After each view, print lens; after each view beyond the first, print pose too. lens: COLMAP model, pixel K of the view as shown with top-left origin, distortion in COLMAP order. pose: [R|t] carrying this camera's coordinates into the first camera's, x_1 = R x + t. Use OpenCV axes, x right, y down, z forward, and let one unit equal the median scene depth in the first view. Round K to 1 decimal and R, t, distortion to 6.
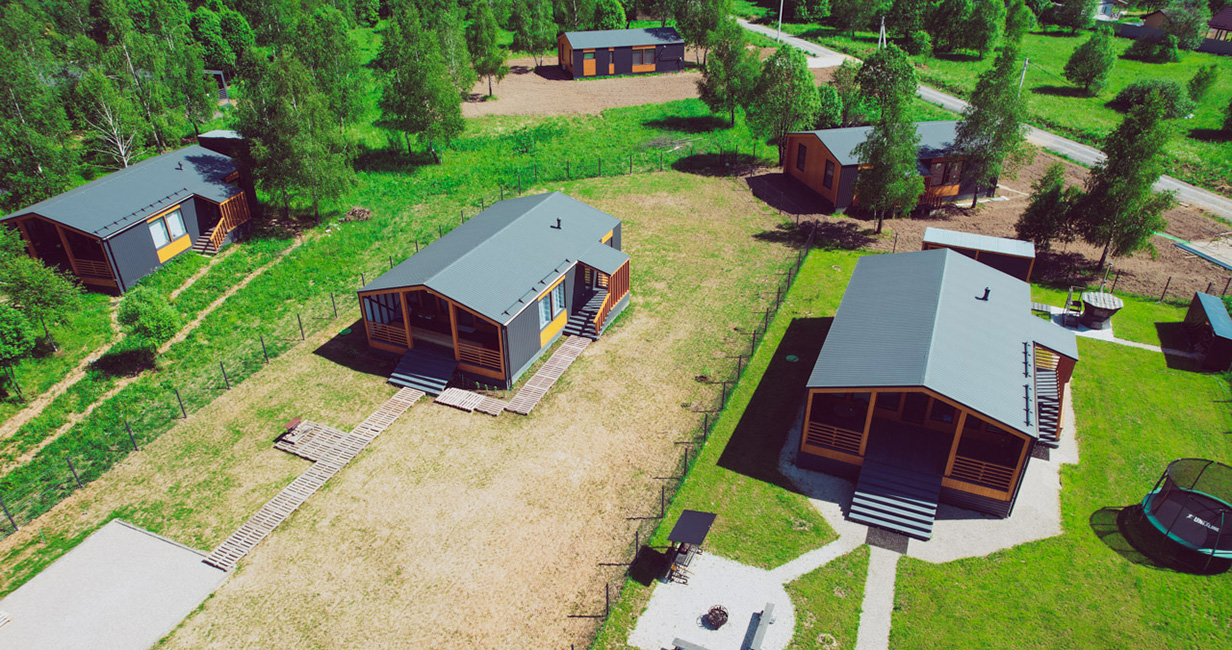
lens RADIAL K [[786.4, 0, 615.4], [0, 786.4, 341.1], [0, 0, 1]] dist [-0.072301, 0.061976]
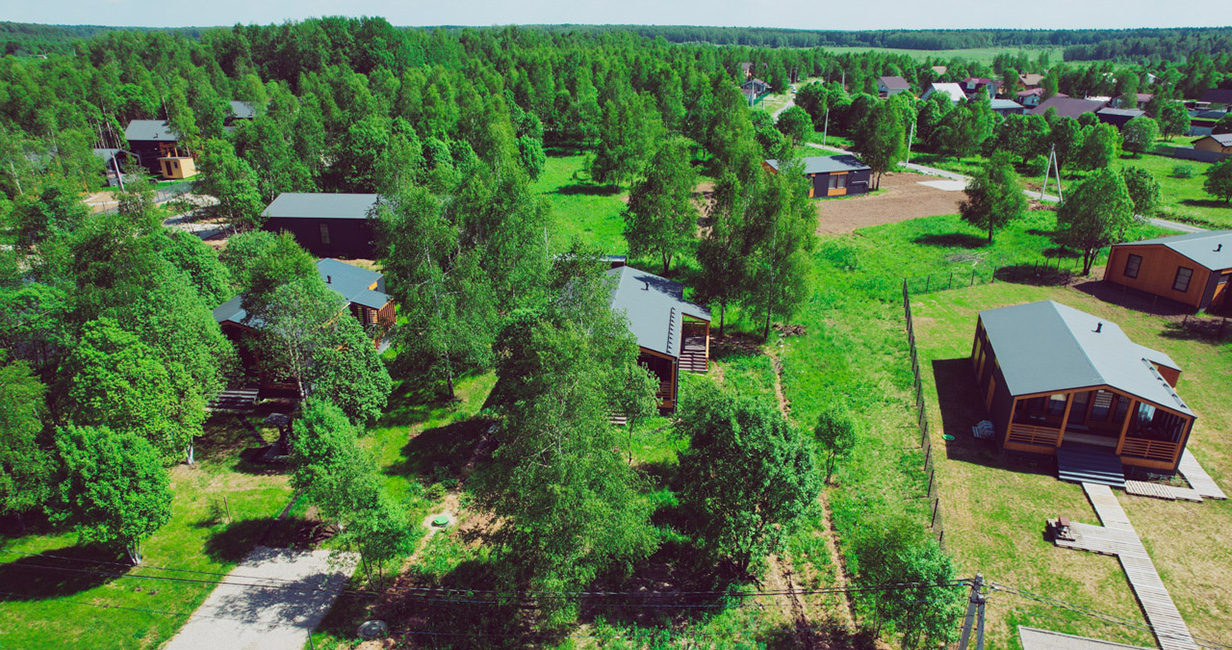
lens RADIAL K [[786.4, 0, 633.3], [0, 786.4, 347.8], [0, 0, 1]] dist [-0.072301, 0.061976]
pose [[0.991537, -0.041133, 0.123133, -0.585432], [0.058334, 0.988499, -0.139522, -0.006842], [-0.115978, 0.145524, 0.982533, 0.013938]]
